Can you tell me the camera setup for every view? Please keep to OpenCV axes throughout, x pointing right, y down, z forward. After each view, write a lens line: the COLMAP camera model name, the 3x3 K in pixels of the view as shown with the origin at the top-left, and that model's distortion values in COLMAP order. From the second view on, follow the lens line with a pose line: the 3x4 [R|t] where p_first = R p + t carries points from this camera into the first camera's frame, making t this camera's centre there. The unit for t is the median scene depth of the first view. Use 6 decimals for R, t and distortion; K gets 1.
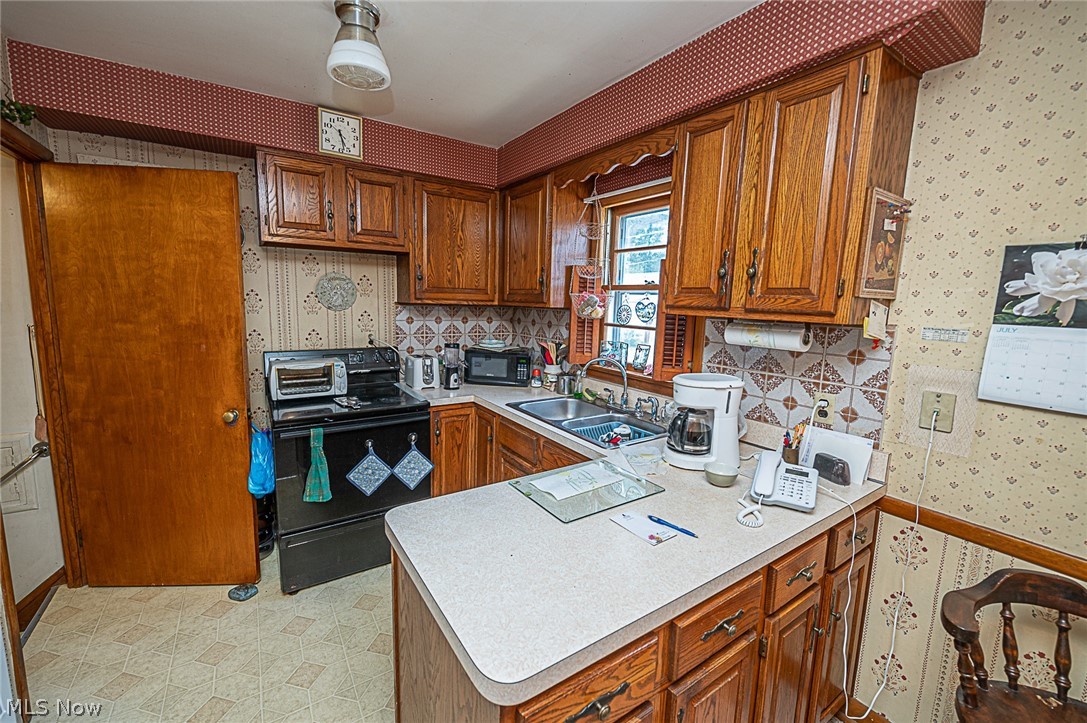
lens RADIAL K [[440.8, 0, 525.3], [0, 440.8, 357.8], [0, 0, 1]] dist [-0.015038, 0.000007]
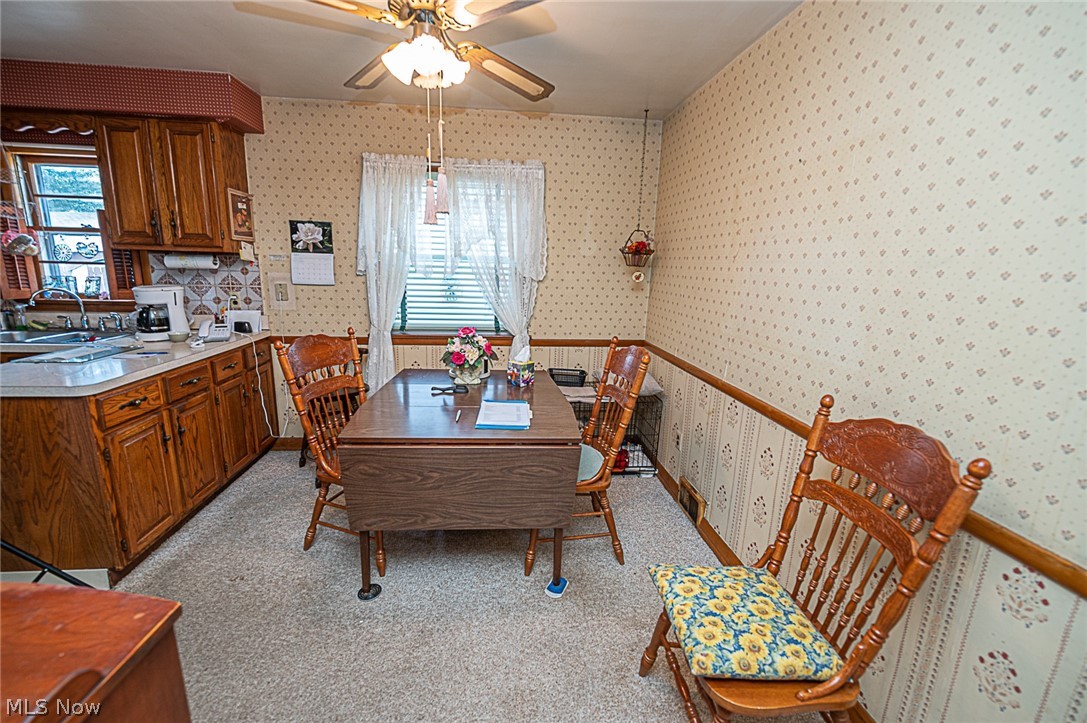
lens RADIAL K [[451.4, 0, 543.5], [0, 451.4, 361.5], [0, 0, 1]] dist [-0.001531, -0.000048]
pose [[0.453391, -0.192804, 0.870209, -0.464008], [0.105017, 0.981079, 0.162653, 0.196929], [-0.885103, 0.017642, 0.465060, -1.082250]]
